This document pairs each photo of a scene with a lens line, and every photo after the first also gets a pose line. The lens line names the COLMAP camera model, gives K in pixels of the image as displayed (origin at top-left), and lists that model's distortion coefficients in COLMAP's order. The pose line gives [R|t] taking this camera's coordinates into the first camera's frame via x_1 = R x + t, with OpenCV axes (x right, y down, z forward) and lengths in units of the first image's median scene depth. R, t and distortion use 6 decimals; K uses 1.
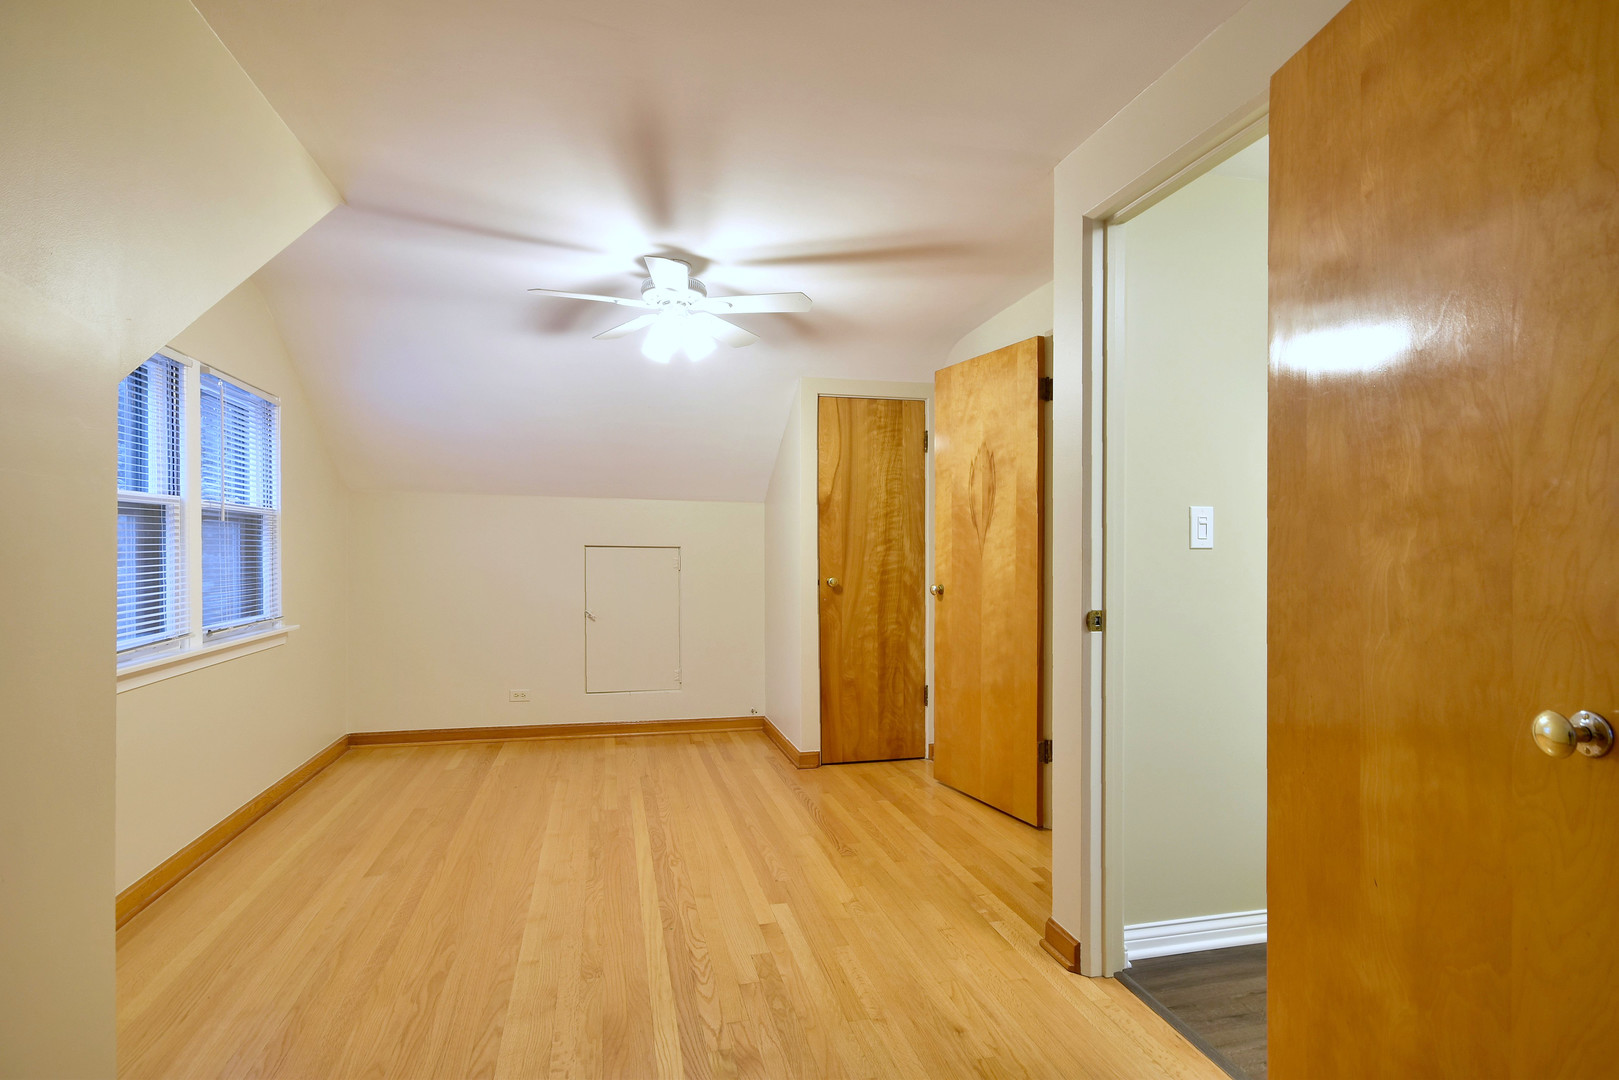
lens RADIAL K [[805.4, 0, 809.5], [0, 805.4, 540.0], [0, 0, 1]] dist [0.012529, -0.000709]
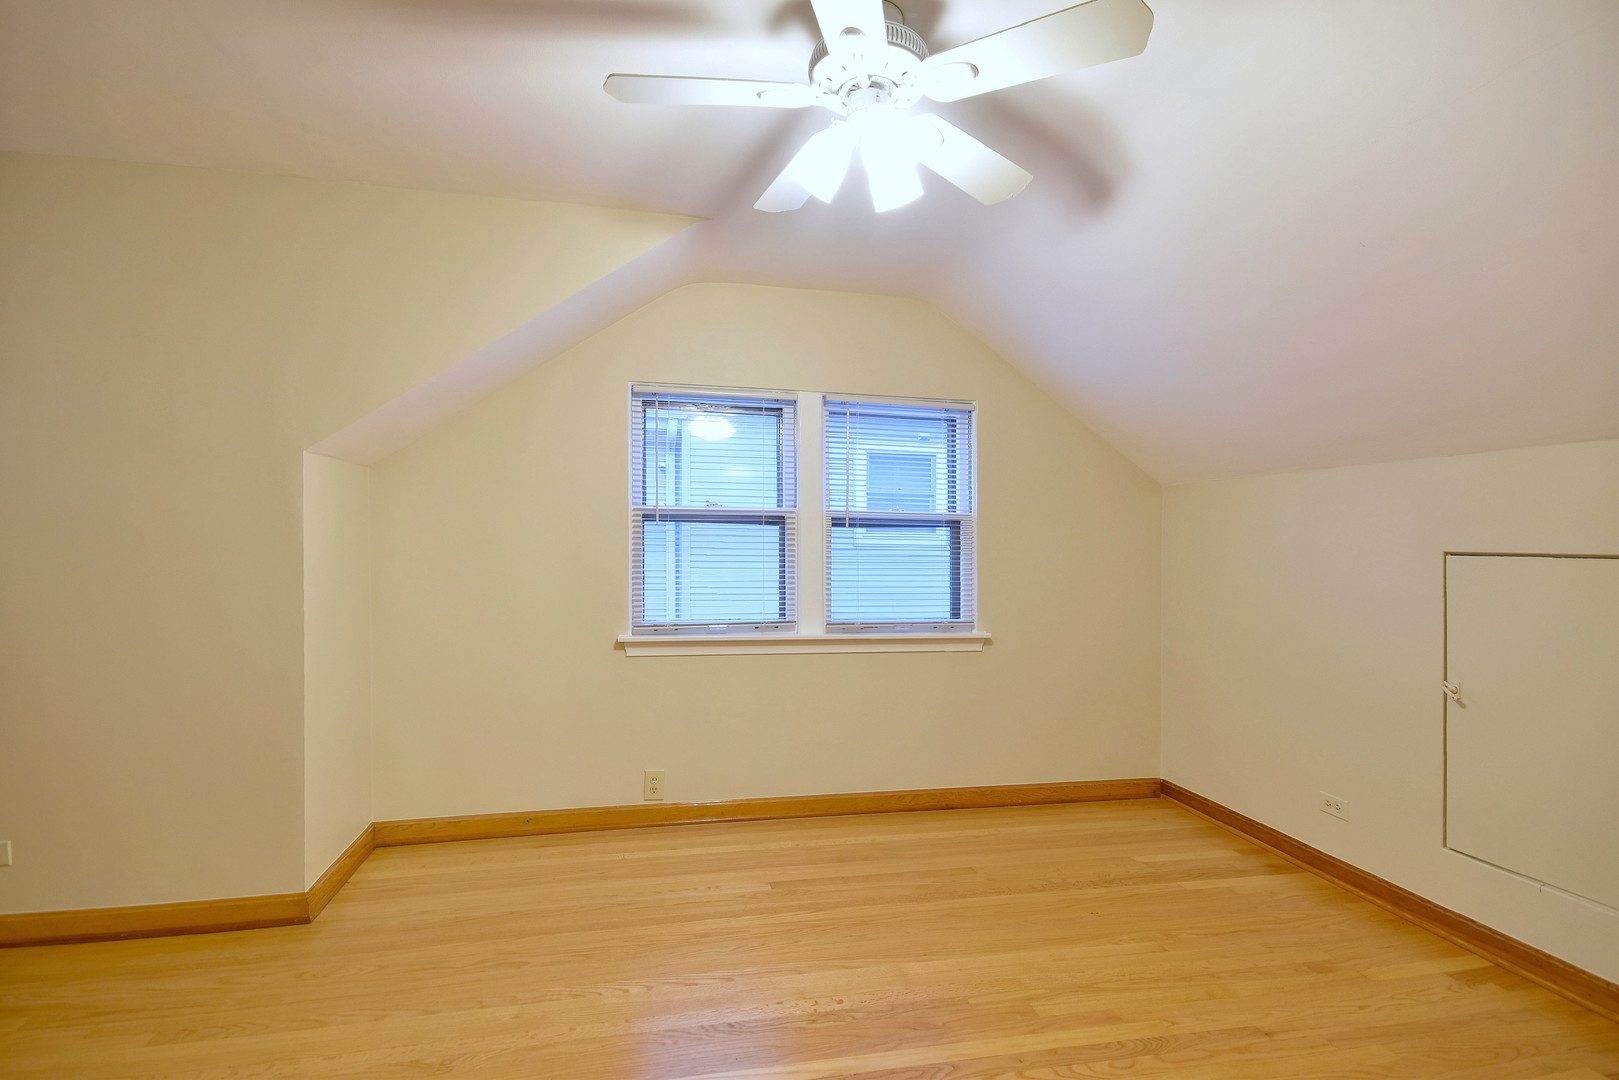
lens RADIAL K [[772.4, 0, 815.3], [0, 772.4, 540.1], [0, 0, 1]] dist [0.003326, -0.000389]
pose [[-0.040175, -0.018243, -0.999026, 0.303925], [-0.006707, 0.999816, -0.017987, 0.012613], [0.999170, 0.005978, -0.040290, 0.842184]]
